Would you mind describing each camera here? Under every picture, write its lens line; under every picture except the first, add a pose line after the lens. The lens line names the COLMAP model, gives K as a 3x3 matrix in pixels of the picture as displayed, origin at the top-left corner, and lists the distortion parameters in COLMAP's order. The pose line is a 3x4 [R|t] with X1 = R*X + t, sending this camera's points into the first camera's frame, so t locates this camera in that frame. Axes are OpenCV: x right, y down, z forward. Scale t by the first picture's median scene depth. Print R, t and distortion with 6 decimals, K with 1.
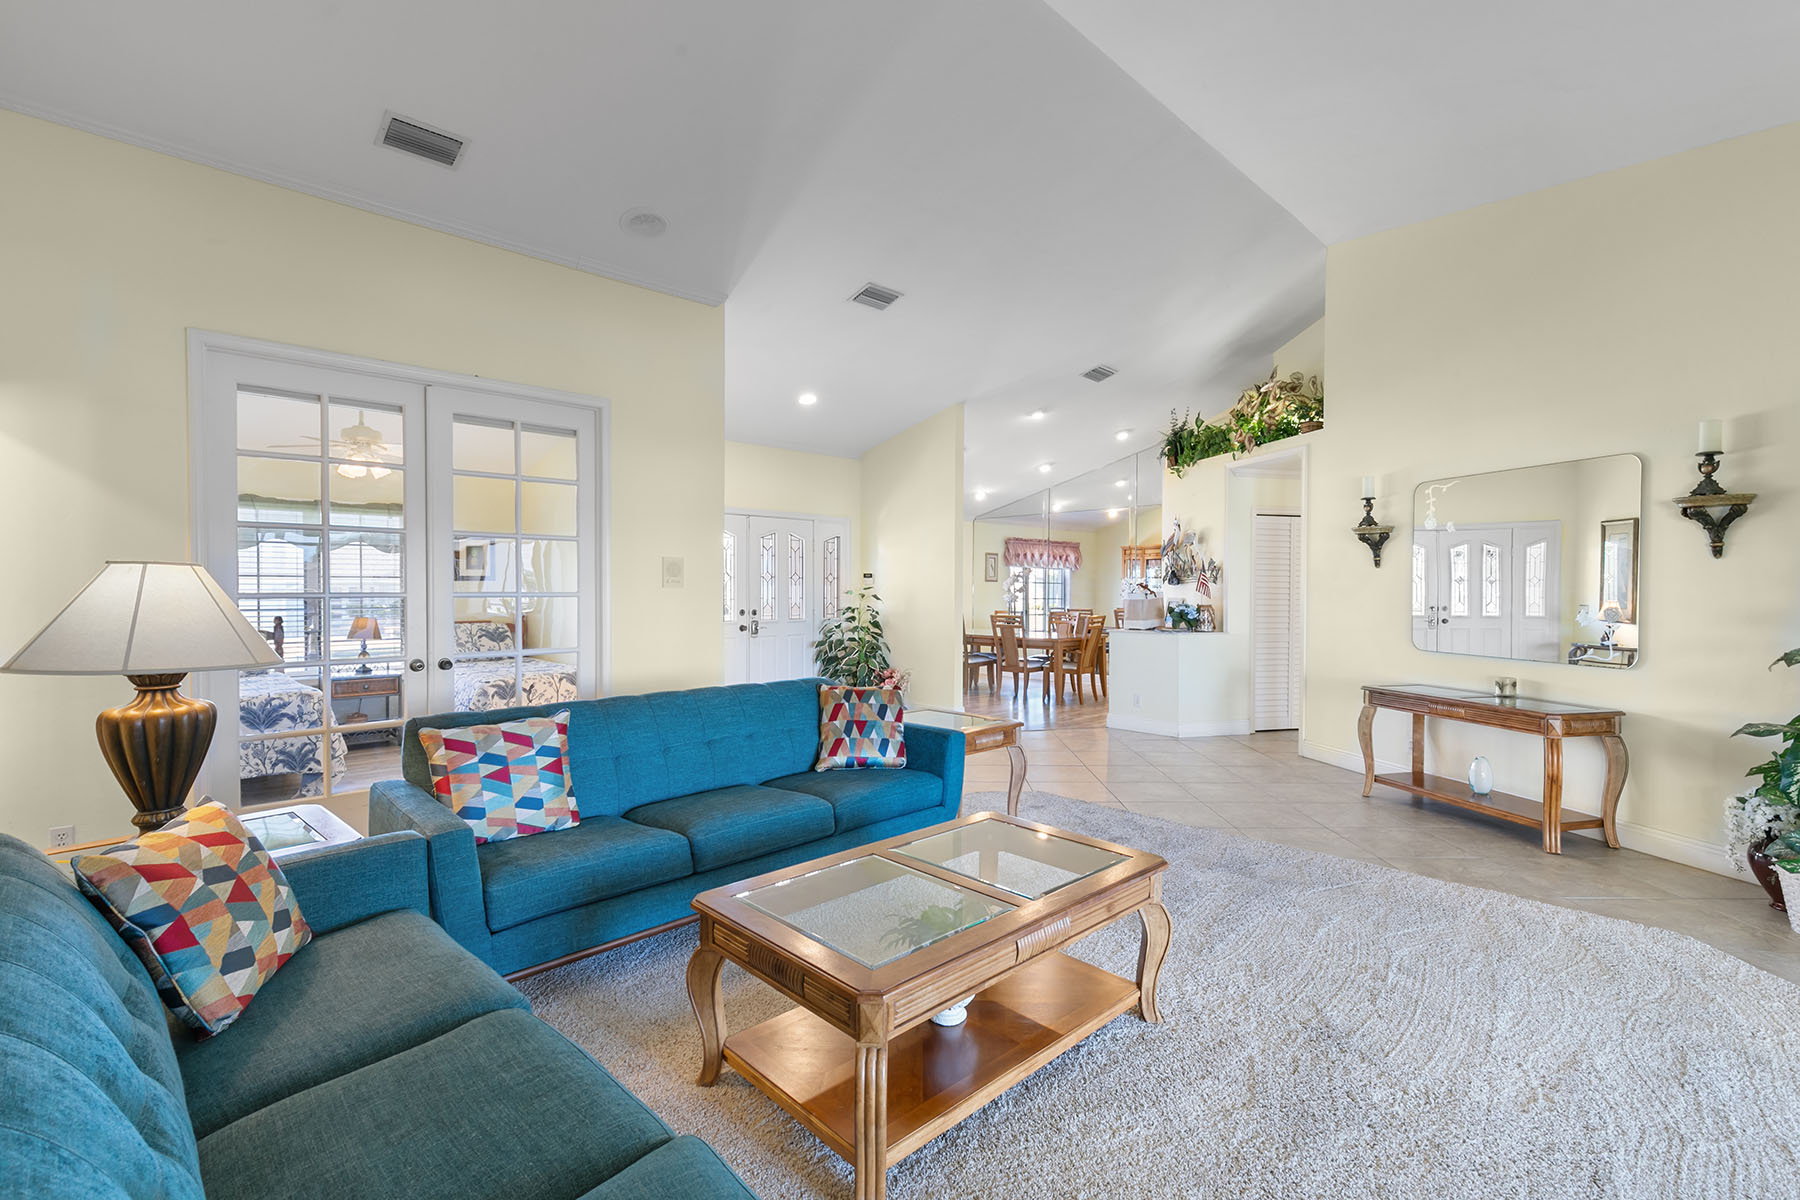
lens RADIAL K [[803.4, 0, 896.7], [0, 803.4, 596.5], [0, 0, 1]] dist [0.003262, 0.000119]
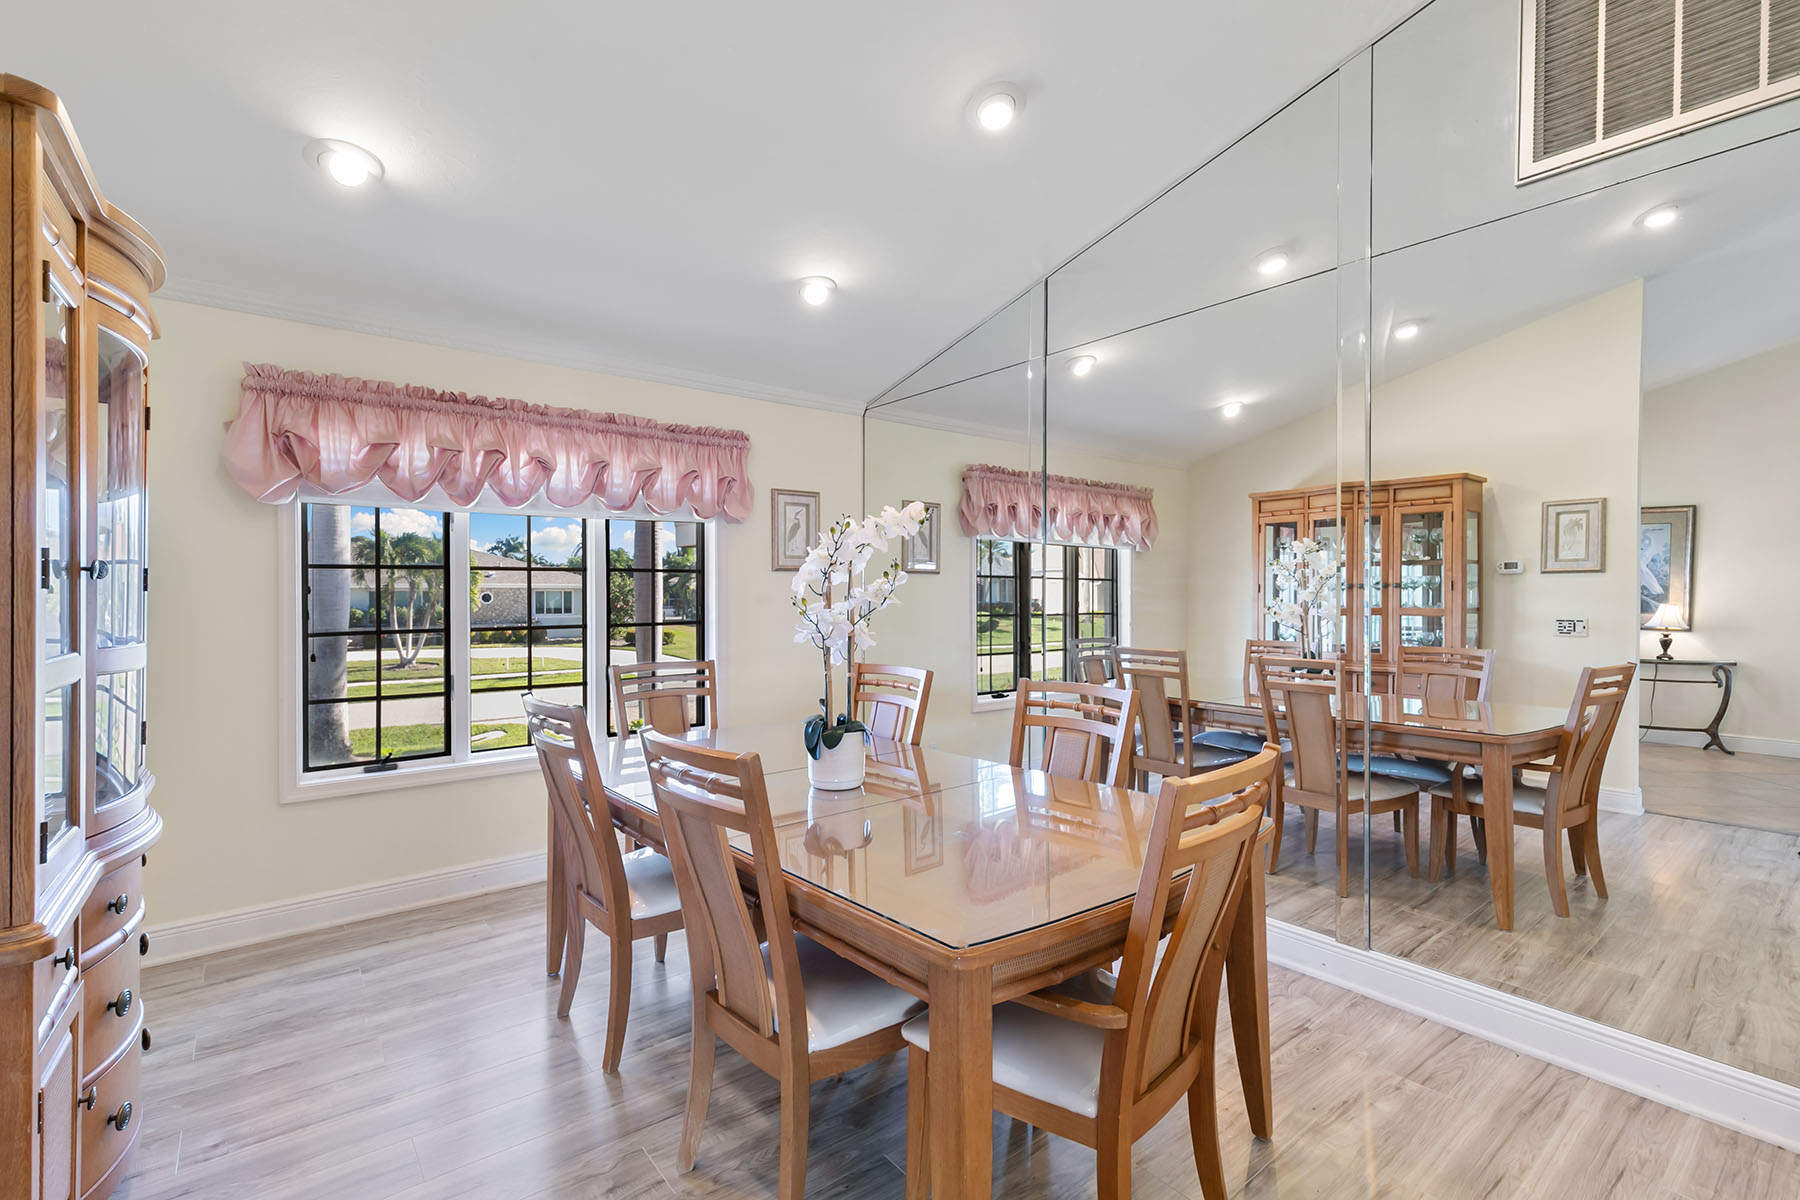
lens RADIAL K [[803.4, 0, 902.5], [0, 803.4, 592.2], [0, 0, 1]] dist [0.003262, 0.000119]
pose [[0.995805, -0.005679, -0.091321, 0.178866], [0.004881, 0.999948, -0.008959, -0.007972], [0.091367, 0.008476, 0.995781, 0.746451]]
